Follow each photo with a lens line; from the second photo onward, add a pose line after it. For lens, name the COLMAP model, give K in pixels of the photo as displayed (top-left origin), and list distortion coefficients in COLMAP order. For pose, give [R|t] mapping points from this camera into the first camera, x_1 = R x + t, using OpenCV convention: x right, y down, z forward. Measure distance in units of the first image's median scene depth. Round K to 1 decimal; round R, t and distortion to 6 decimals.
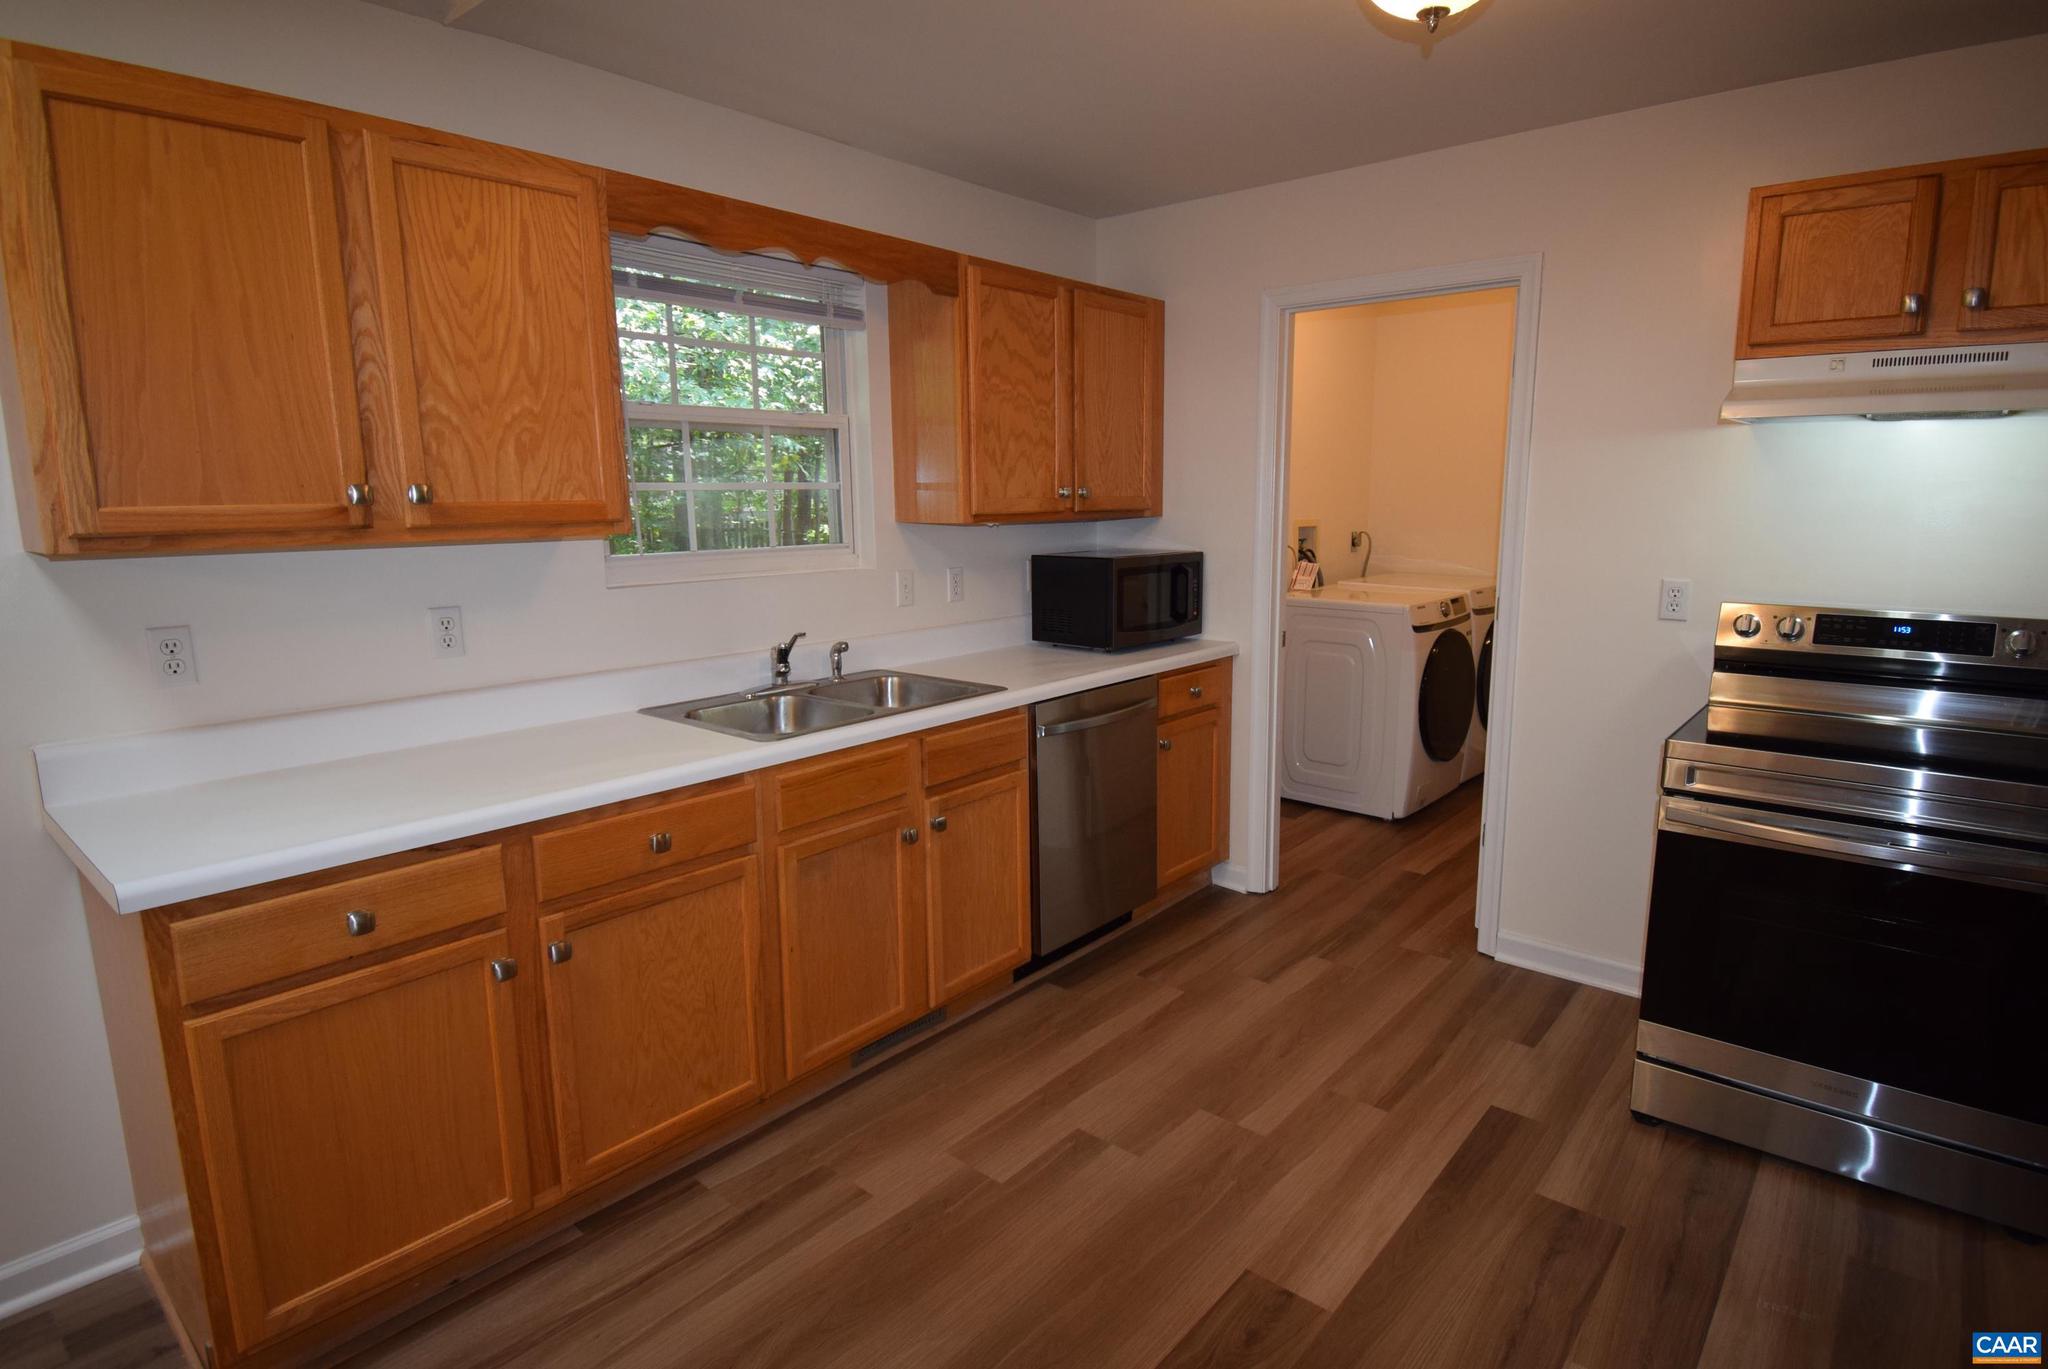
lens RADIAL K [[1085.4, 0, 1032.6], [0, 1085.4, 680.4], [0, 0, 1]] dist [0.006952, -0.019996]
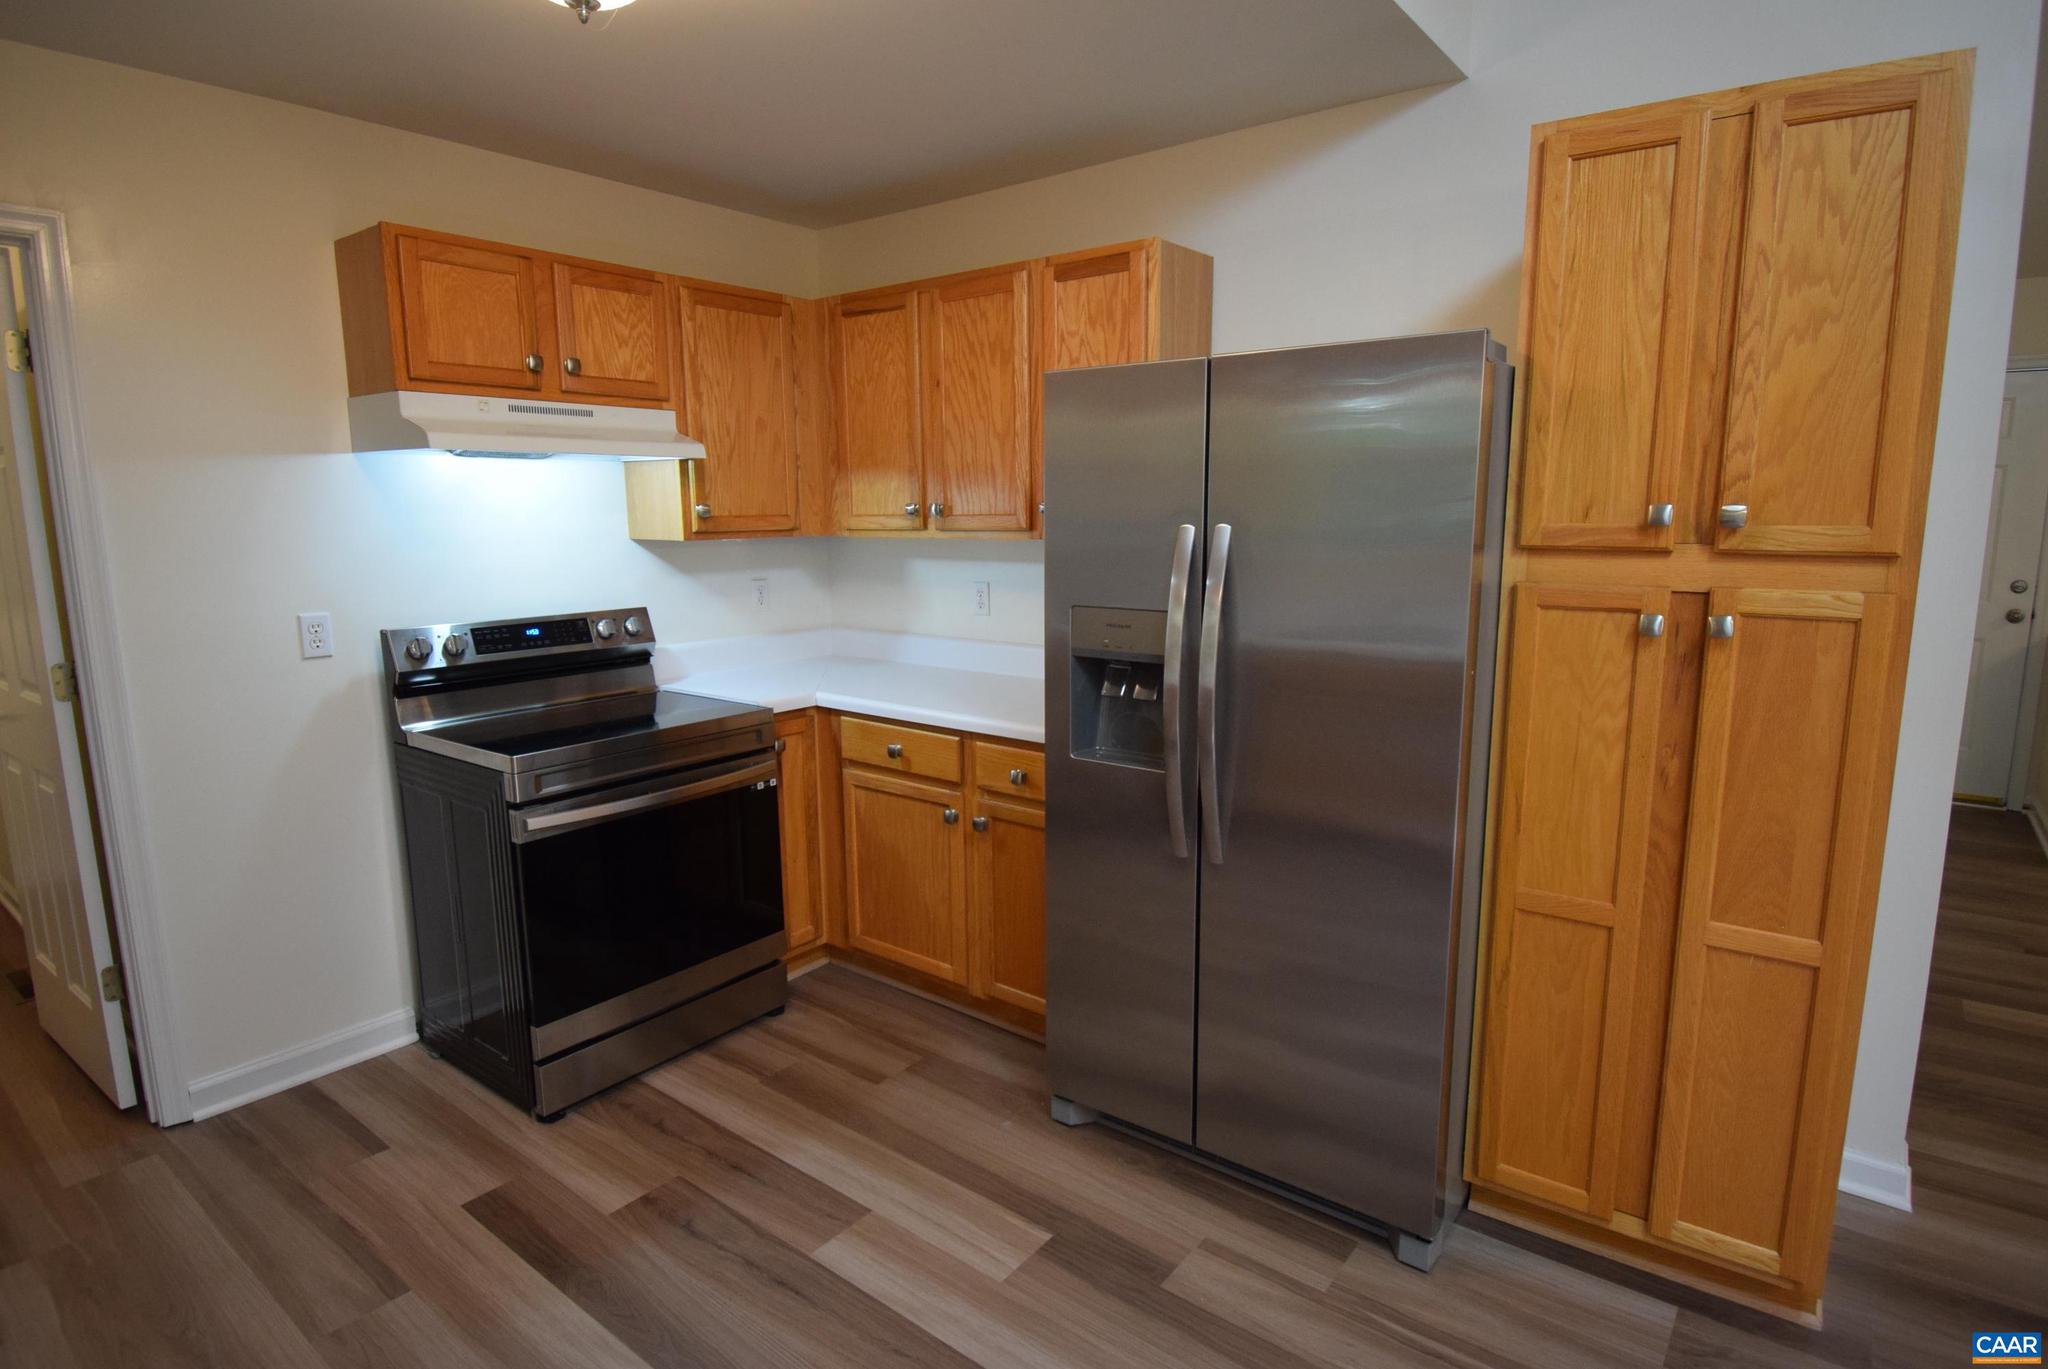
lens RADIAL K [[1085.4, 0, 1032.6], [0, 1085.4, 680.4], [0, 0, 1]] dist [0.006952, -0.019996]
pose [[-0.049759, -0.150094, 0.987419, -0.356543], [0.176864, 0.971695, 0.156616, -0.072116], [-0.982977, 0.182432, -0.021804, 0.411852]]
